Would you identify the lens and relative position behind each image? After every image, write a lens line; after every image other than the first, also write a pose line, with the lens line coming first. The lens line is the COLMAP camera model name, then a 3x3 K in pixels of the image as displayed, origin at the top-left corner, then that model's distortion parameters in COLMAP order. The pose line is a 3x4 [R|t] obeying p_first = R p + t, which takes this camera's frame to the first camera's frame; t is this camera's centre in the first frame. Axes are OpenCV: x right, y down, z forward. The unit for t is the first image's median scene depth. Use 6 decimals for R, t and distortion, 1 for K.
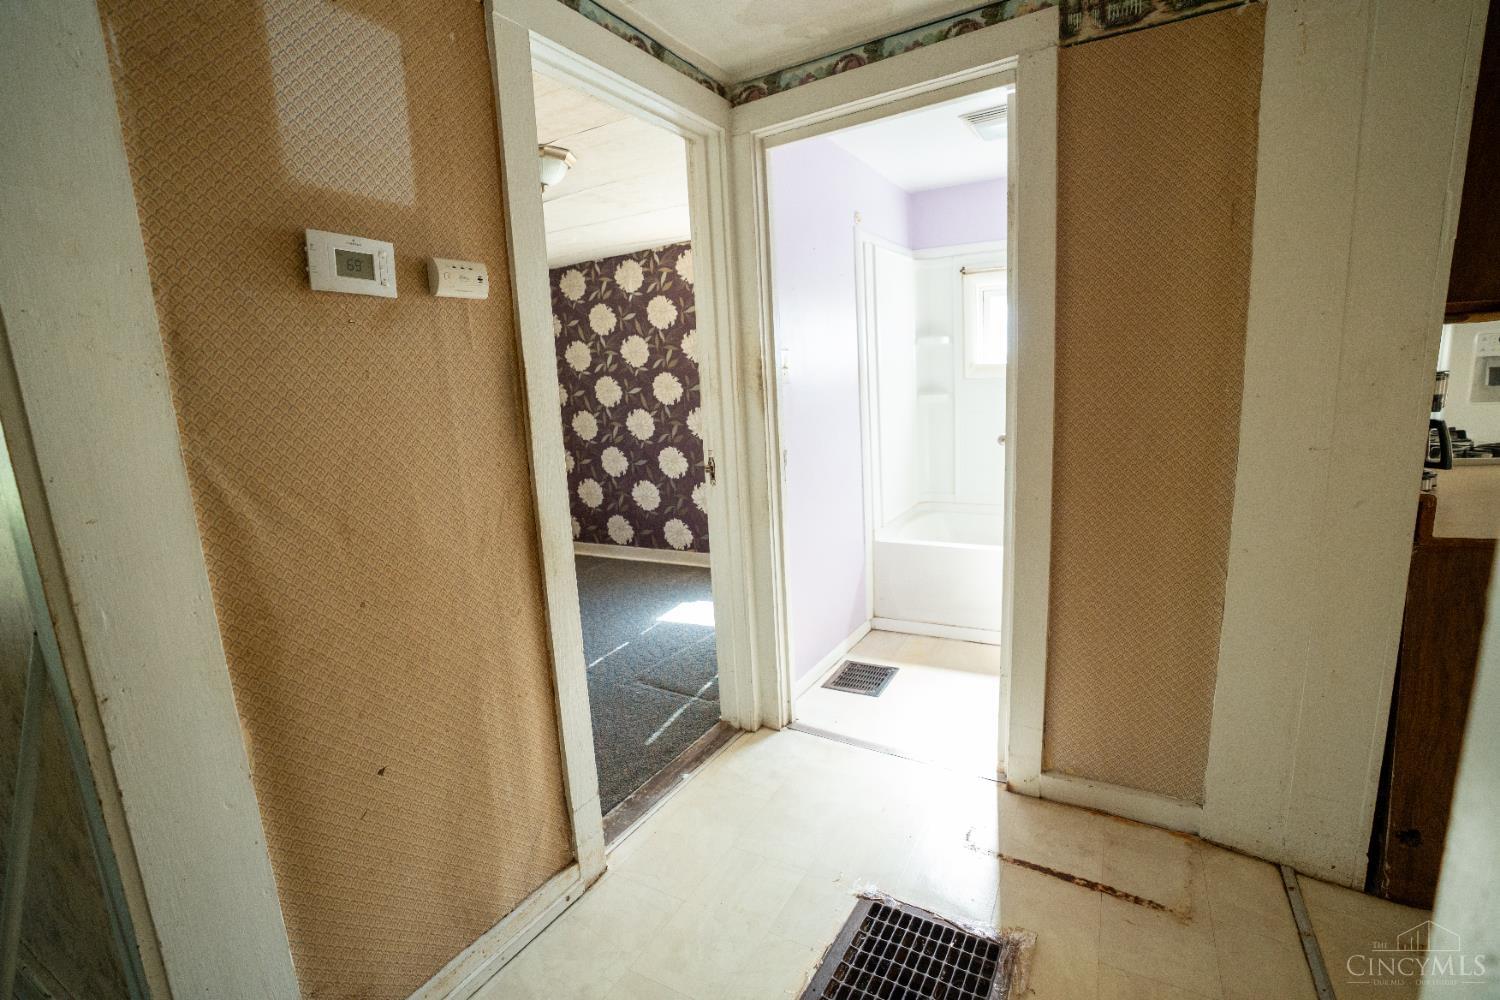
lens RADIAL K [[693.2, 0, 742.1], [0, 693.2, 498.0], [0, 0, 1]] dist [-0.047766, 0.013670]
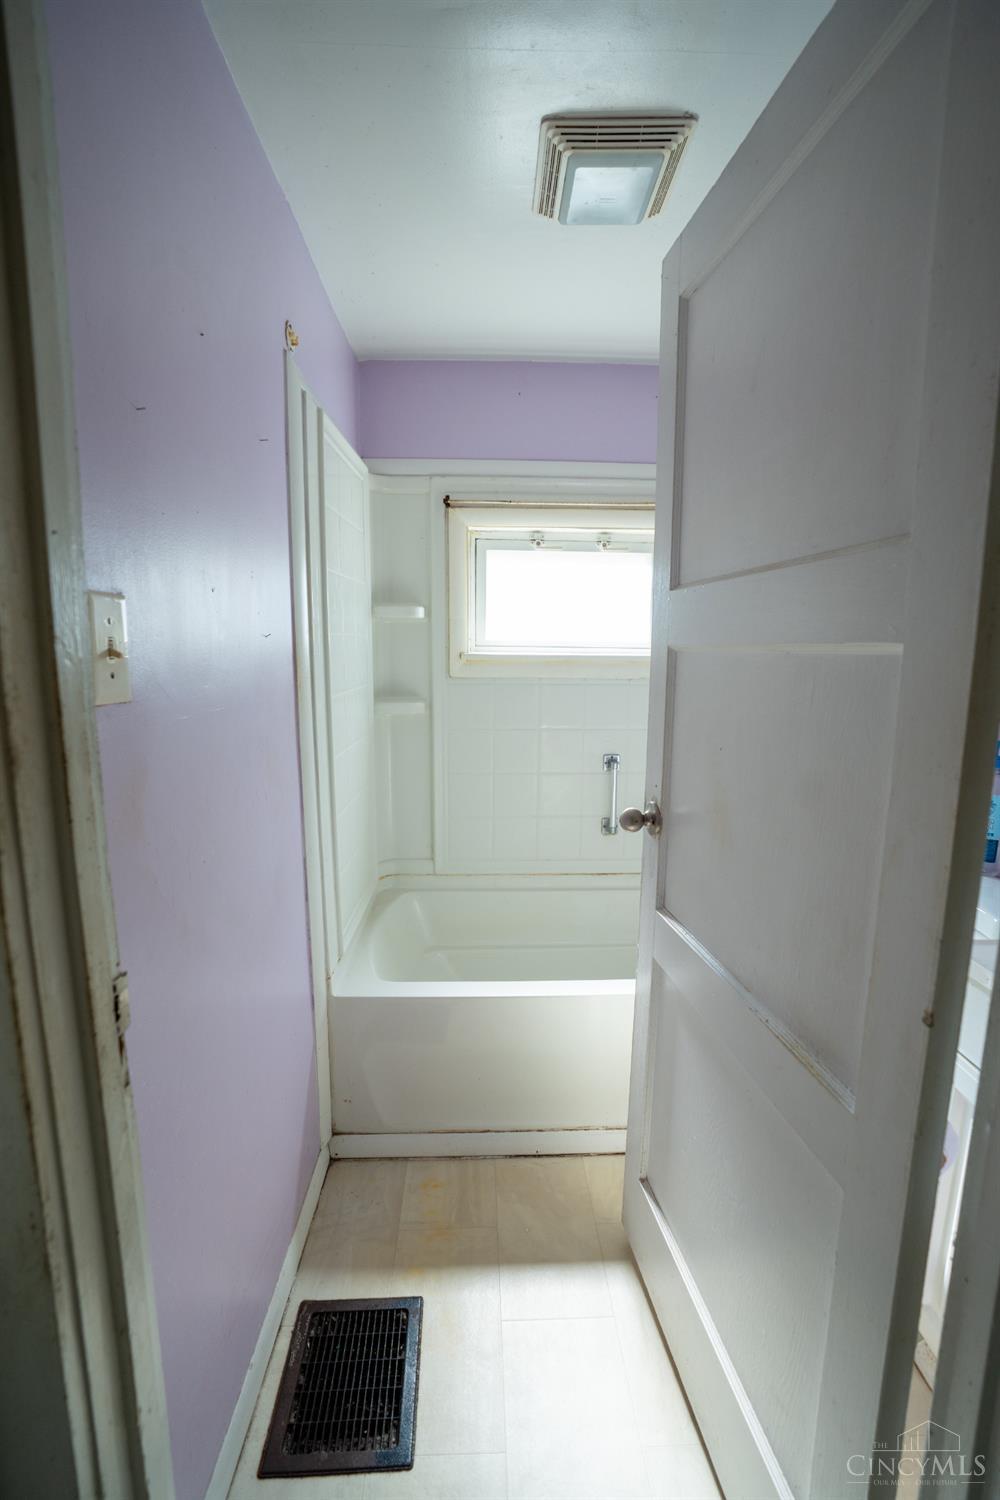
lens RADIAL K [[693.2, 0, 497.2], [0, 693.2, 750.0], [0, 0, 1]] dist [-0.047766, 0.013670]
pose [[0.850317, -0.030139, 0.525408, 0.032944], [0.044507, 0.998900, -0.014731, -0.101269], [-0.524386, 0.035910, 0.850723, 0.471262]]
